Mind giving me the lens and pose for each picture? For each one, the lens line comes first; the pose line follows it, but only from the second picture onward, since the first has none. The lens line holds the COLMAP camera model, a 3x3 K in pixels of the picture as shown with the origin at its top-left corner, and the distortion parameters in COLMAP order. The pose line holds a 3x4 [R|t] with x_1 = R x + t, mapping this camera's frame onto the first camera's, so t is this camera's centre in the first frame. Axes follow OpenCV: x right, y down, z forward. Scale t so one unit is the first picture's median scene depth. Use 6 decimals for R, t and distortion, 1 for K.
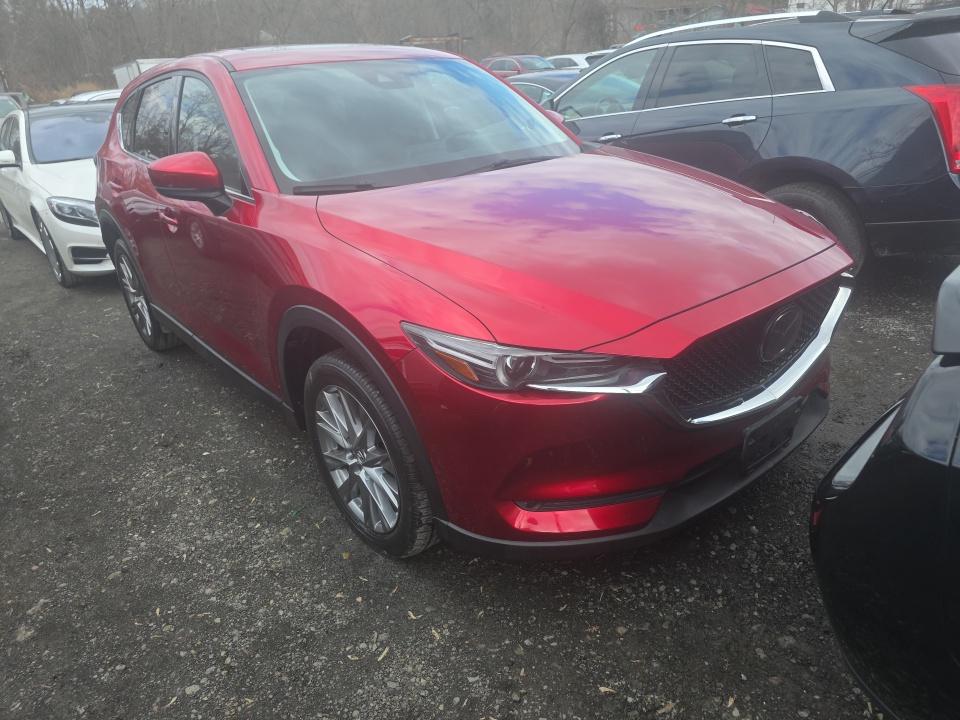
lens RADIAL K [[681.0, 0, 480.0], [0, 681.0, 360.0], [0, 0, 1]] dist [0.007616, -0.033646]
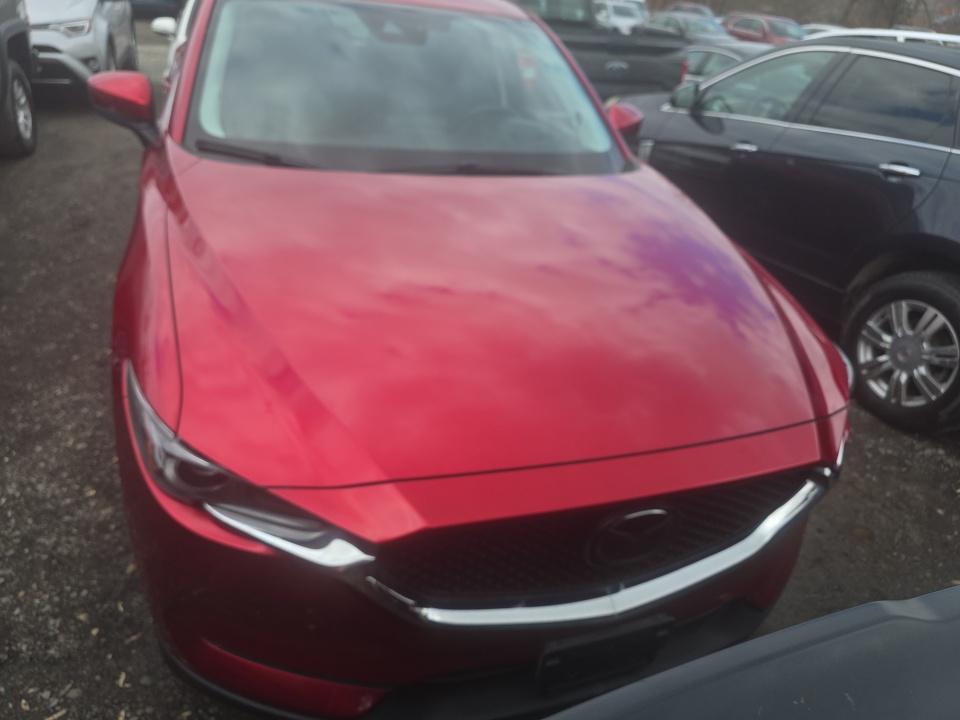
lens RADIAL K [[681.0, 0, 480.0], [0, 681.0, 360.0], [0, 0, 1]] dist [0.007616, -0.033646]
pose [[0.928491, 0.303170, -0.214457, 0.324983], [-0.285384, 0.952045, 0.110301, -0.190862], [0.237612, -0.041211, 0.970485, 0.276802]]
